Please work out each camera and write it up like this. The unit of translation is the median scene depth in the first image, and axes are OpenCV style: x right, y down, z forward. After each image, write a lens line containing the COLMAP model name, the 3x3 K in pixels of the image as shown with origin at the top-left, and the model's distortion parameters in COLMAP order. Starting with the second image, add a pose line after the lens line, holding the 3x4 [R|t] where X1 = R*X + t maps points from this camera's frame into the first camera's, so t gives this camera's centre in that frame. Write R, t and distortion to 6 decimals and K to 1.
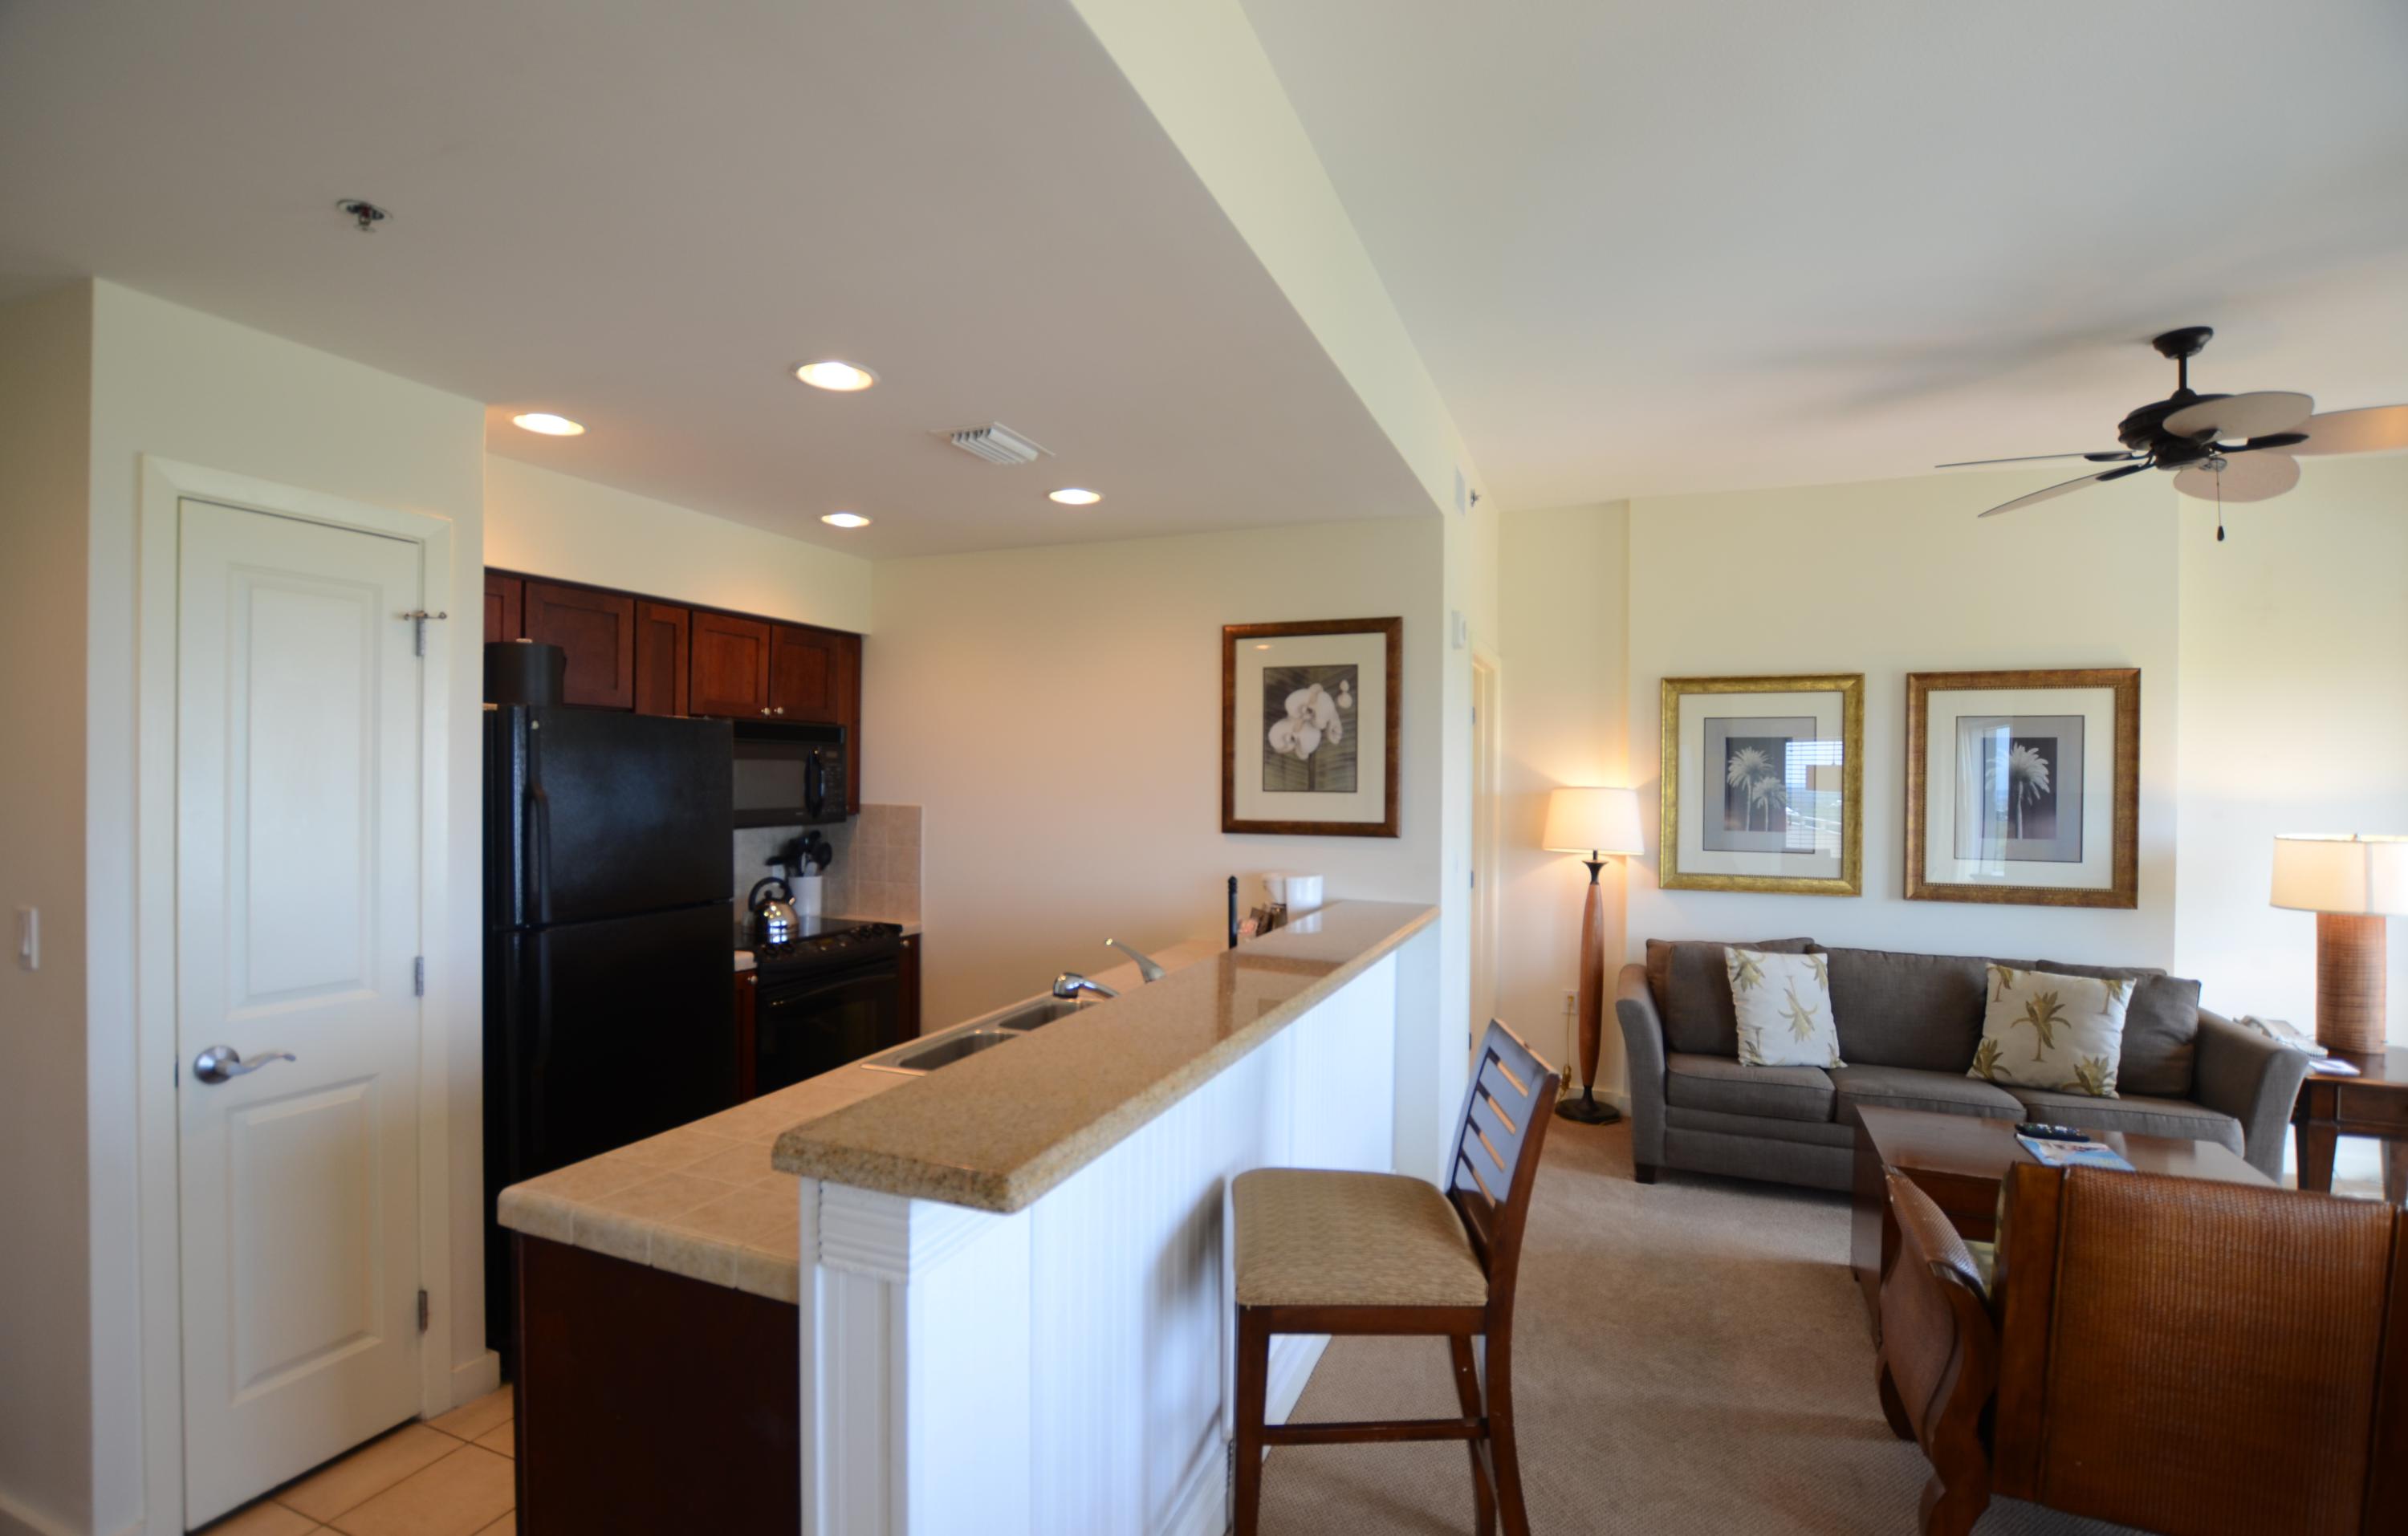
lens RADIAL K [[1094.0, 0, 1200.5], [0, 1094.0, 783.8], [0, 0, 1]] dist [-0.016042, 0.000182]
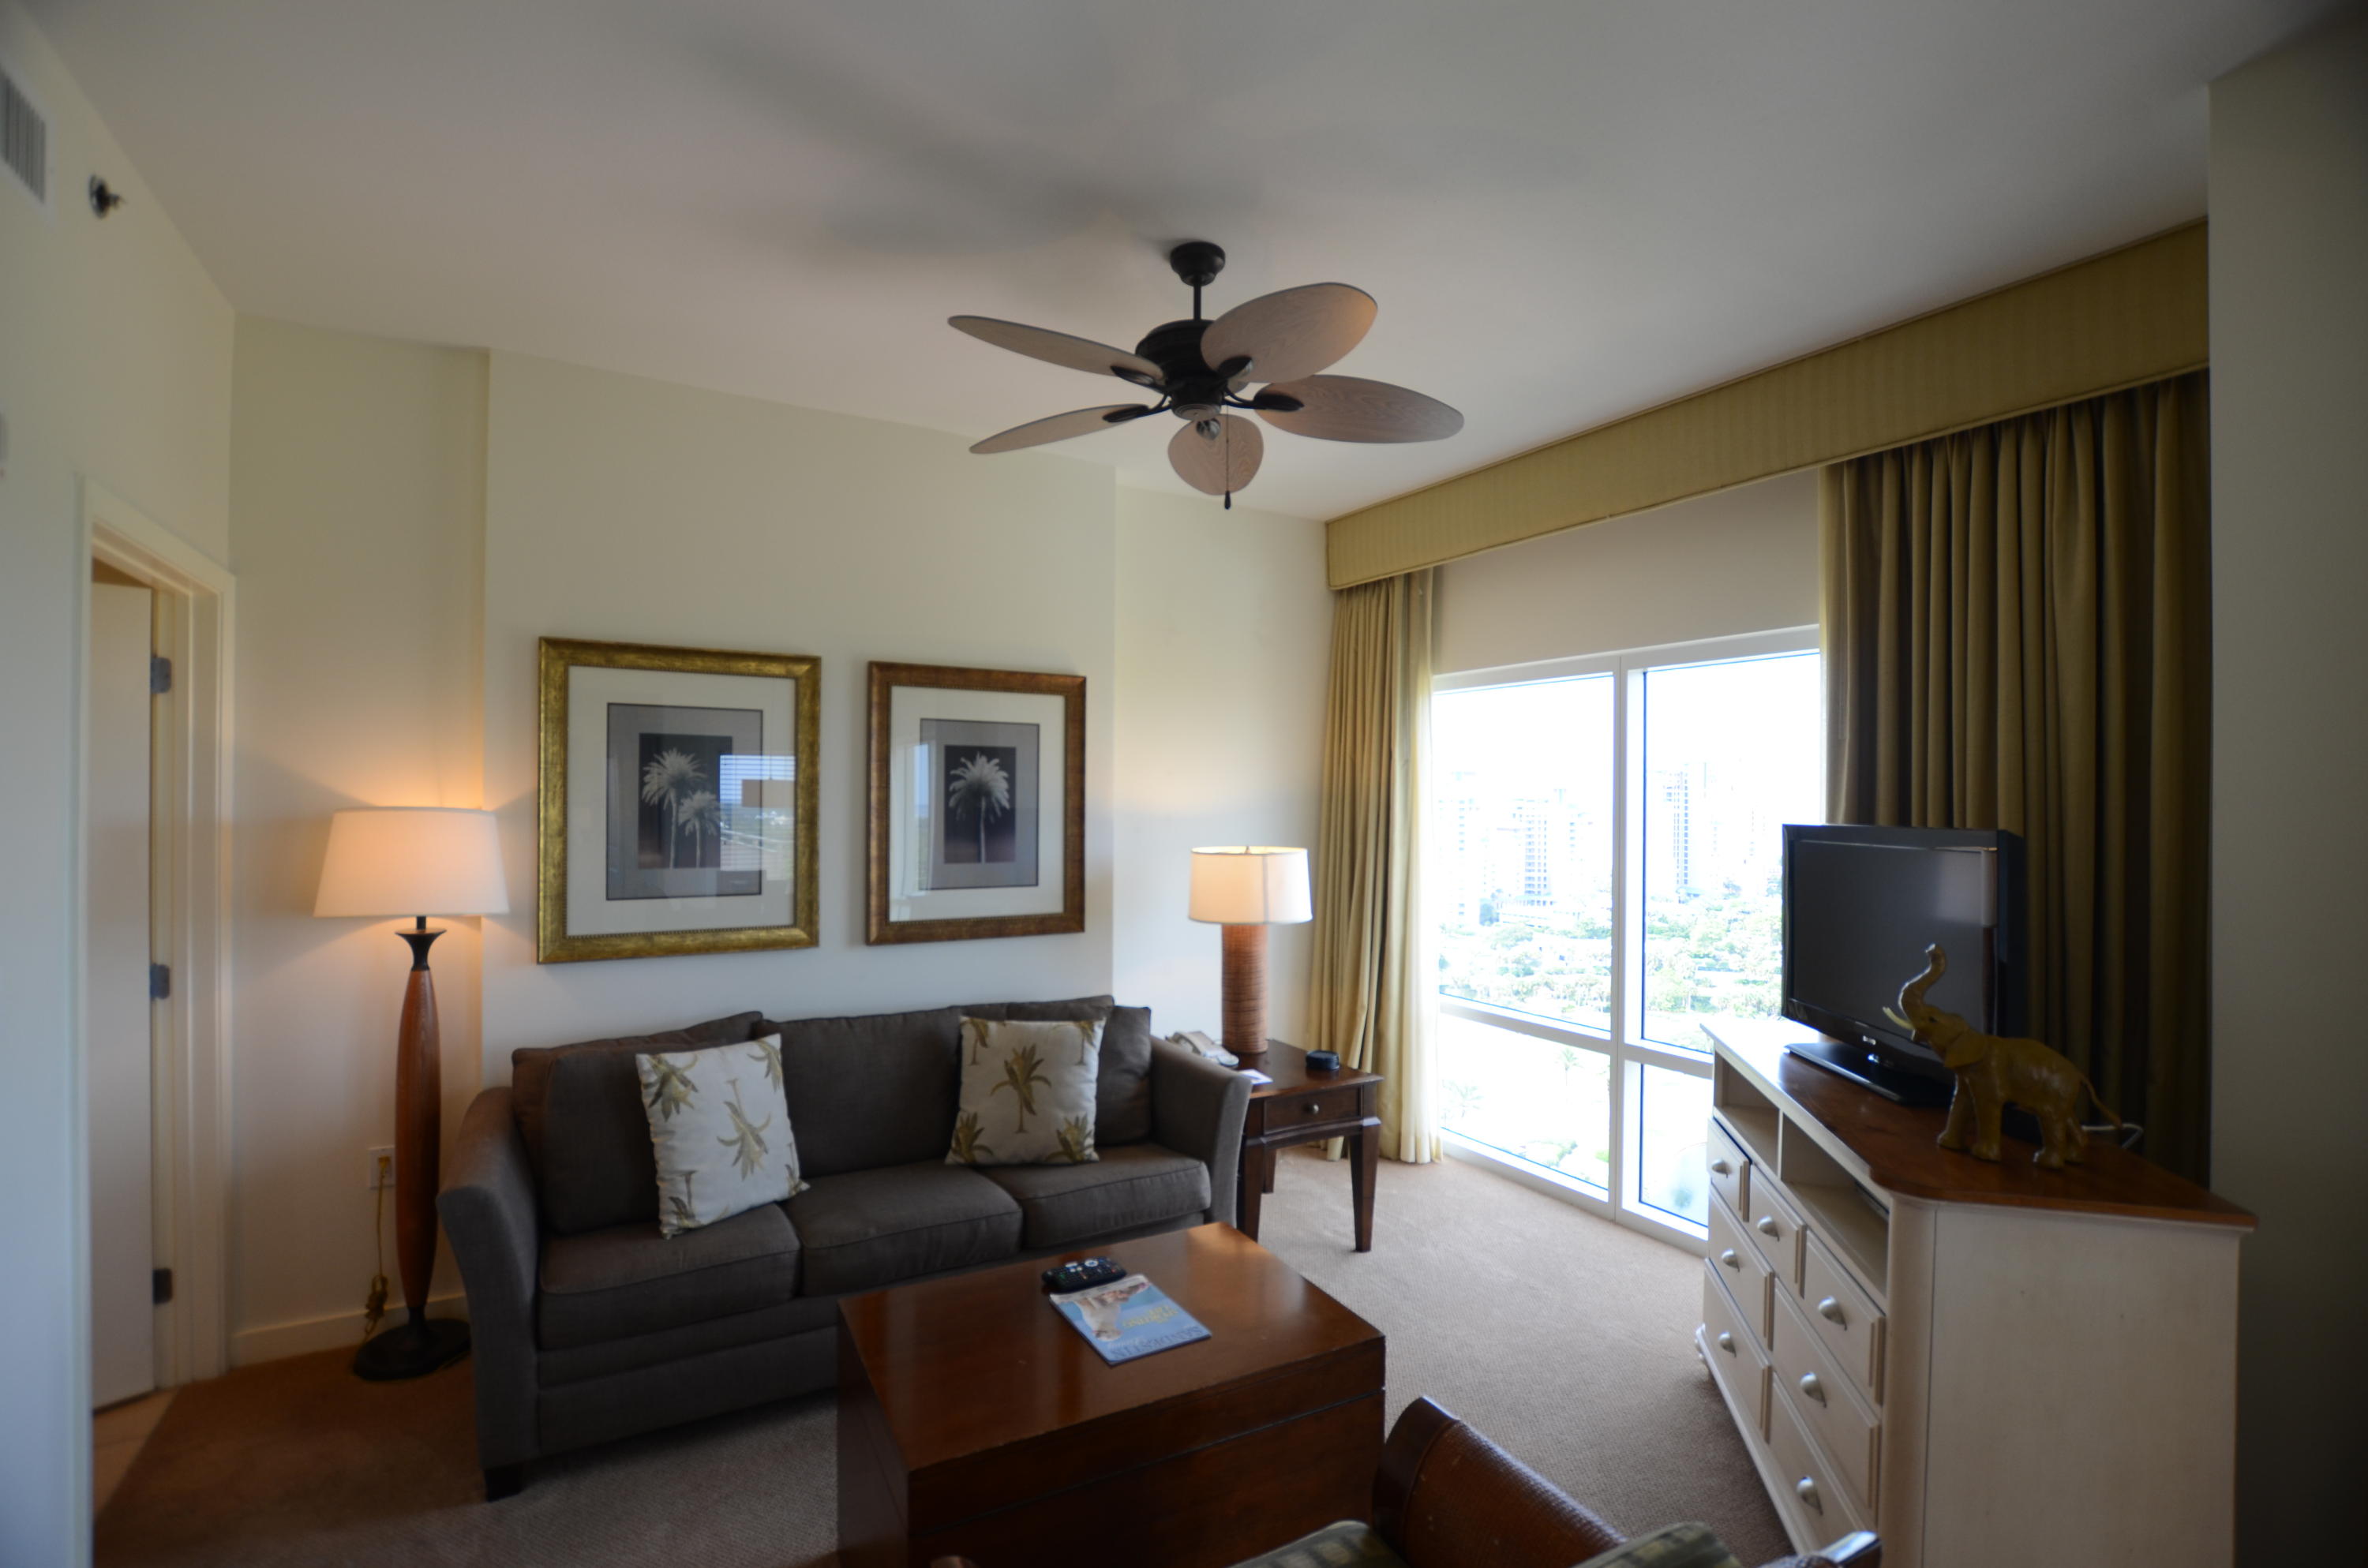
lens RADIAL K [[1039.8, 0, 1175.6], [0, 1039.8, 799.4], [0, 0, 1]] dist [-0.027465, -0.000432]
pose [[0.611811, -0.003041, 0.790998, 0.197005], [0.003960, 0.999992, 0.000782, -0.000235], [-0.790994, 0.002653, 0.611818, 0.379197]]
